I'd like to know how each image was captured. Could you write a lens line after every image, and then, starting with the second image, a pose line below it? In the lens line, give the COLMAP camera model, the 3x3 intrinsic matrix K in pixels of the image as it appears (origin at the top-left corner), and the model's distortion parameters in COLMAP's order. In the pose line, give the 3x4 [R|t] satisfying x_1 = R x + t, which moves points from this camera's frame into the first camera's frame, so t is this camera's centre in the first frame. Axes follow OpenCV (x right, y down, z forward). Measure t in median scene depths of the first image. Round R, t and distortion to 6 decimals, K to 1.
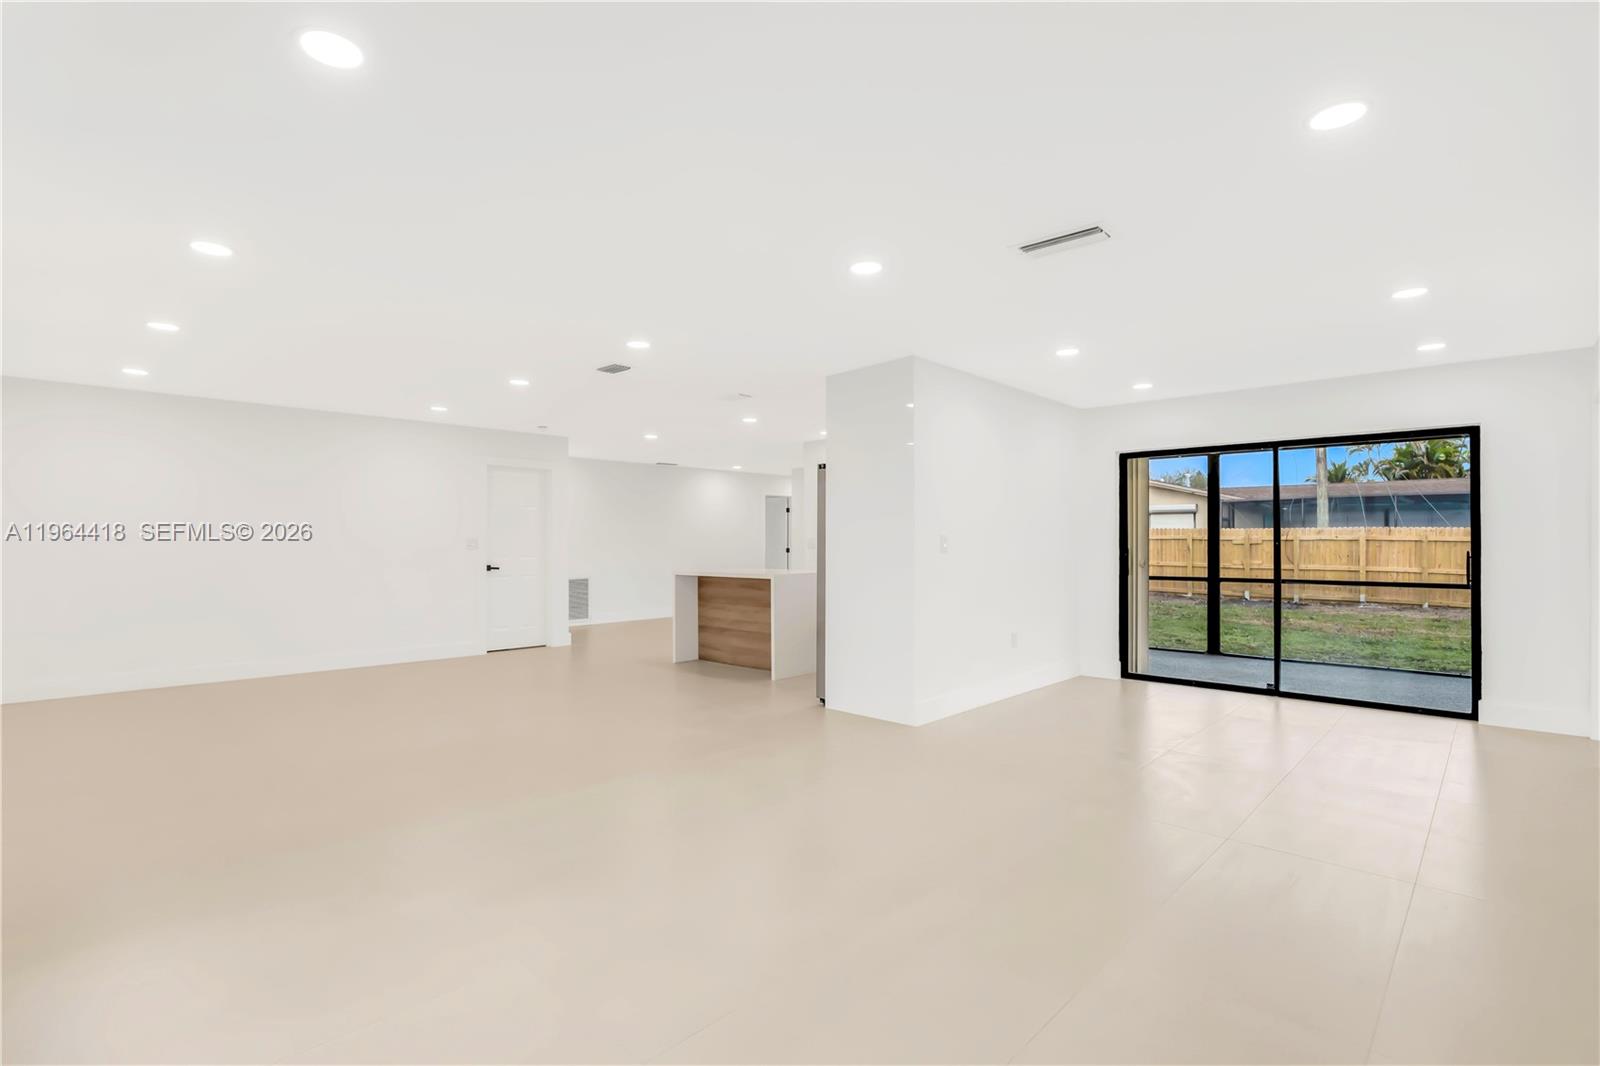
lens RADIAL K [[769.0, 0, 800.0], [0, 769.0, 533.0], [0, 0, 1]] dist [-0.012675, 0.000112]
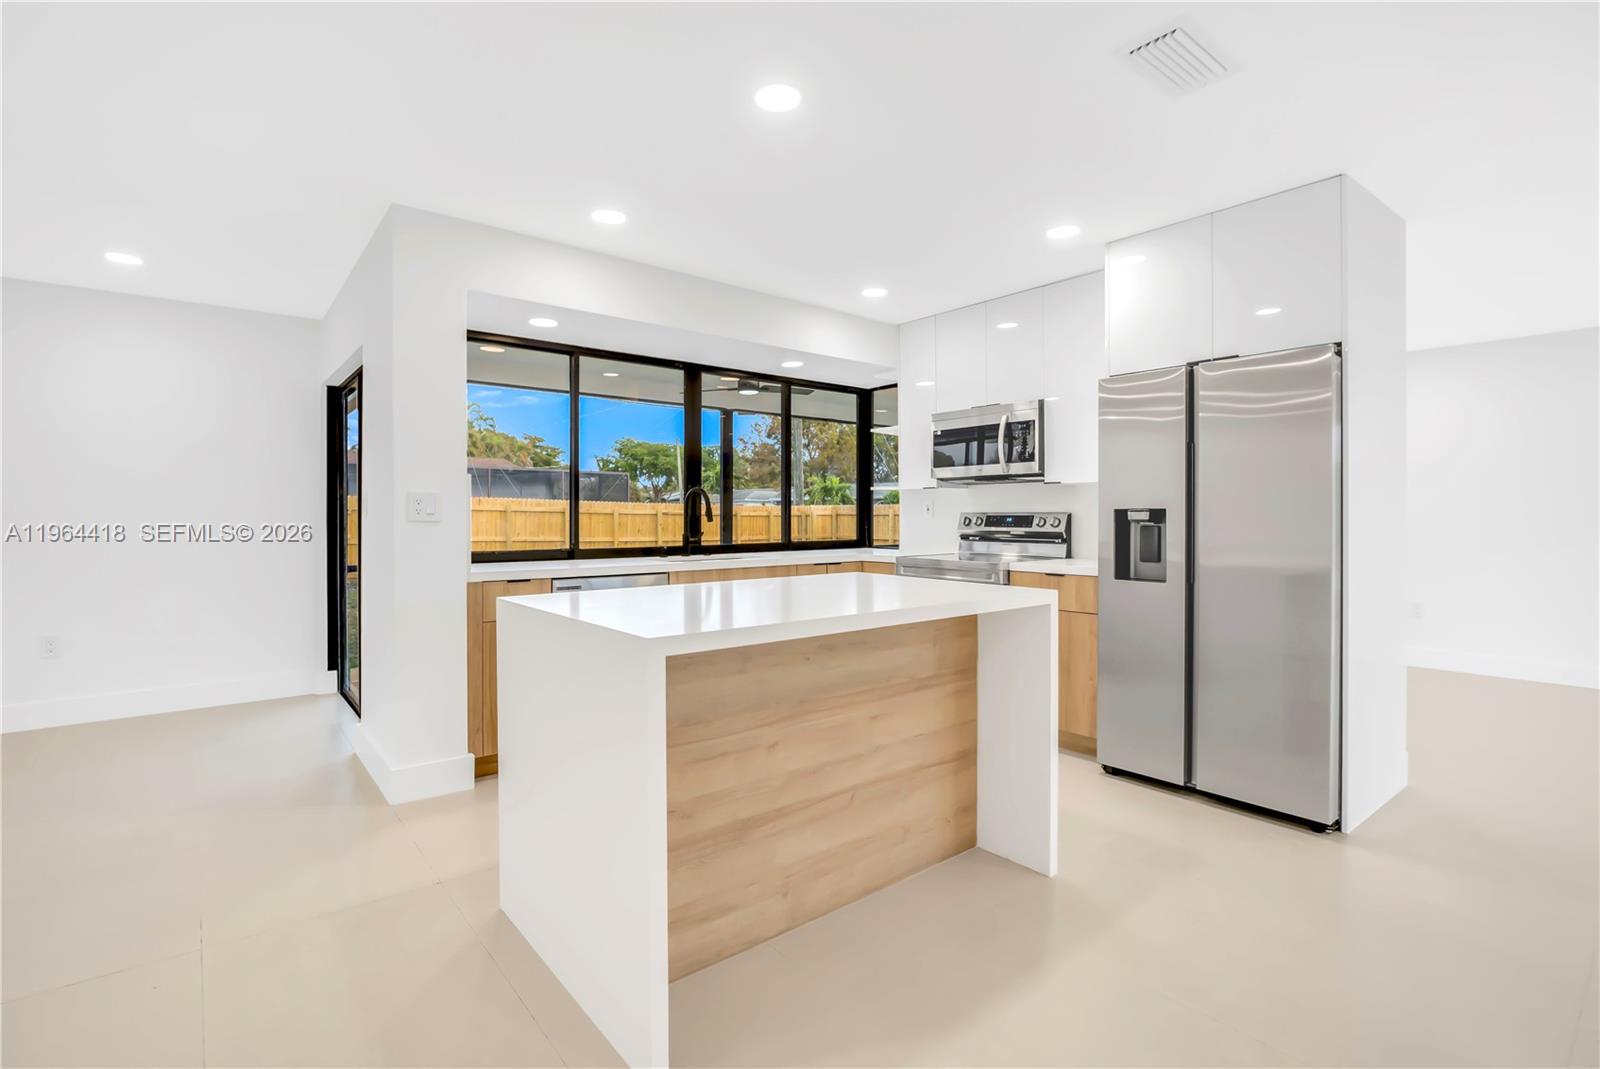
lens RADIAL K [[764.9, 0, 801.0], [0, 764.9, 514.3], [0, 0, 1]] dist [-0.012291, -0.000056]
pose [[0.123828, -0.003143, 0.992299, -0.350811], [-0.007763, 0.999961, 0.004136, 0.014347], [-0.992273, -0.008216, 0.123799, 0.915080]]
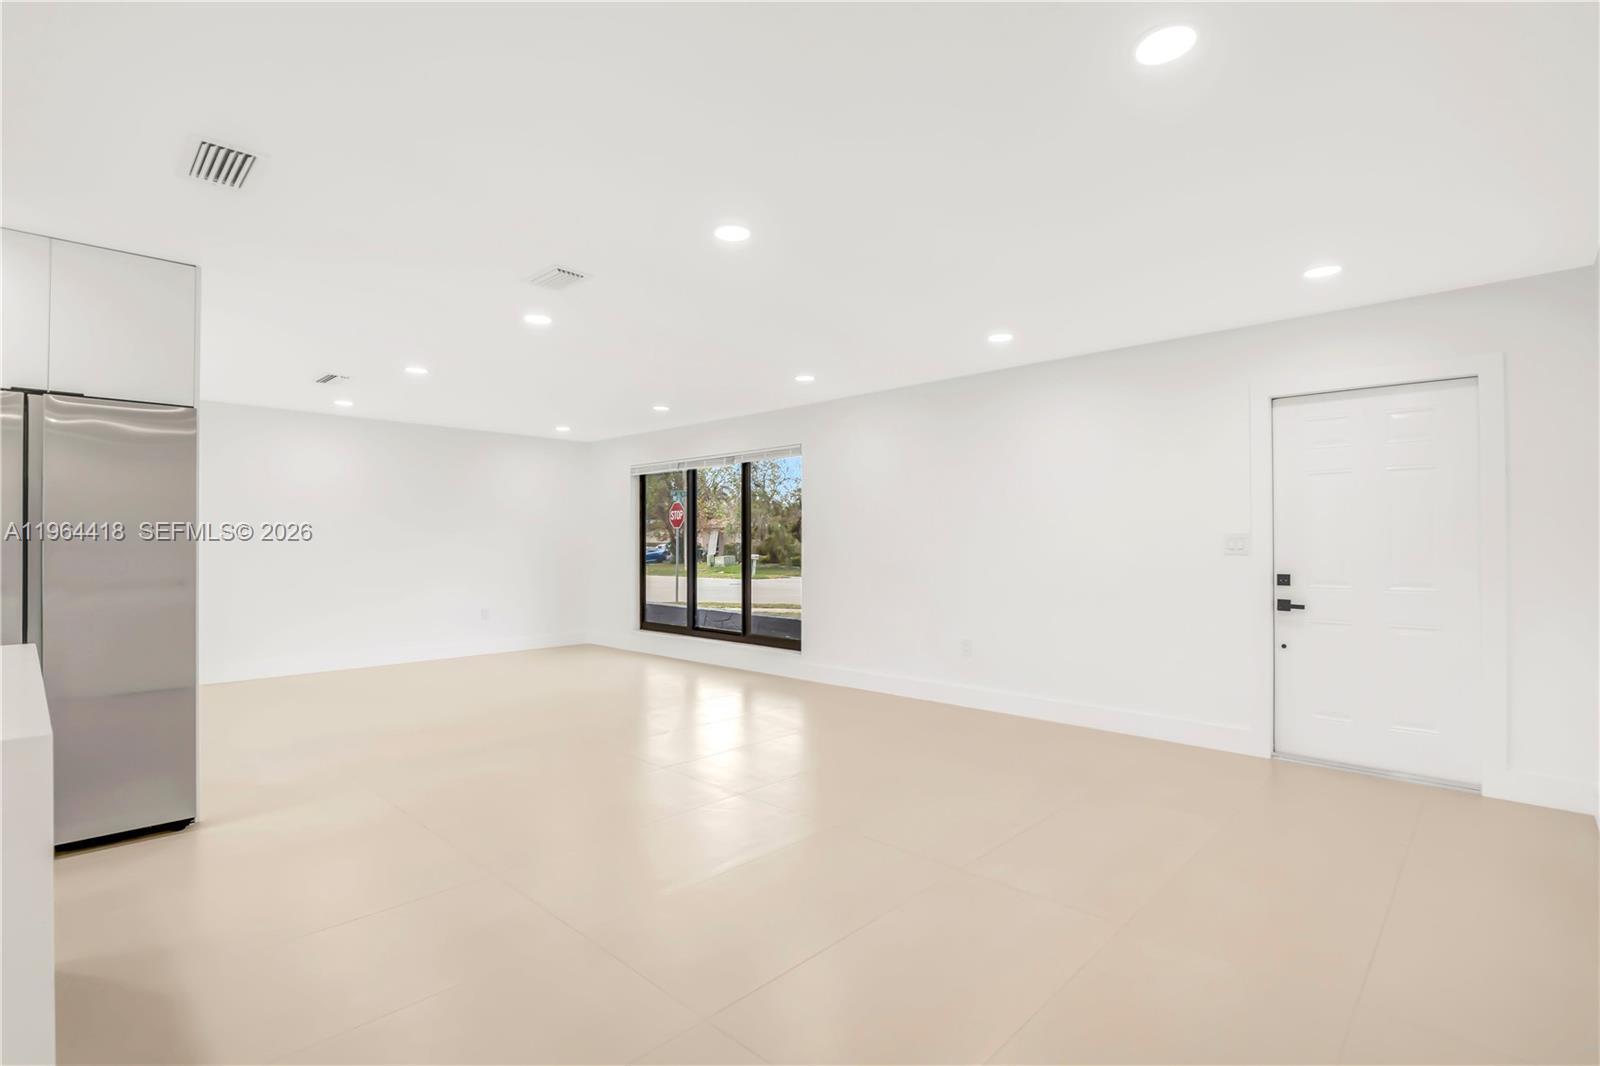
lens RADIAL K [[769.0, 0, 800.0], [0, 769.0, 533.0], [0, 0, 1]] dist [-0.012675, 0.000112]
pose [[-0.999898, 0.000163, 0.014303, -0.307715], [-0.000115, 0.999811, -0.019440, 0.011632], [-0.014303, -0.019440, -0.999709, 1.118884]]
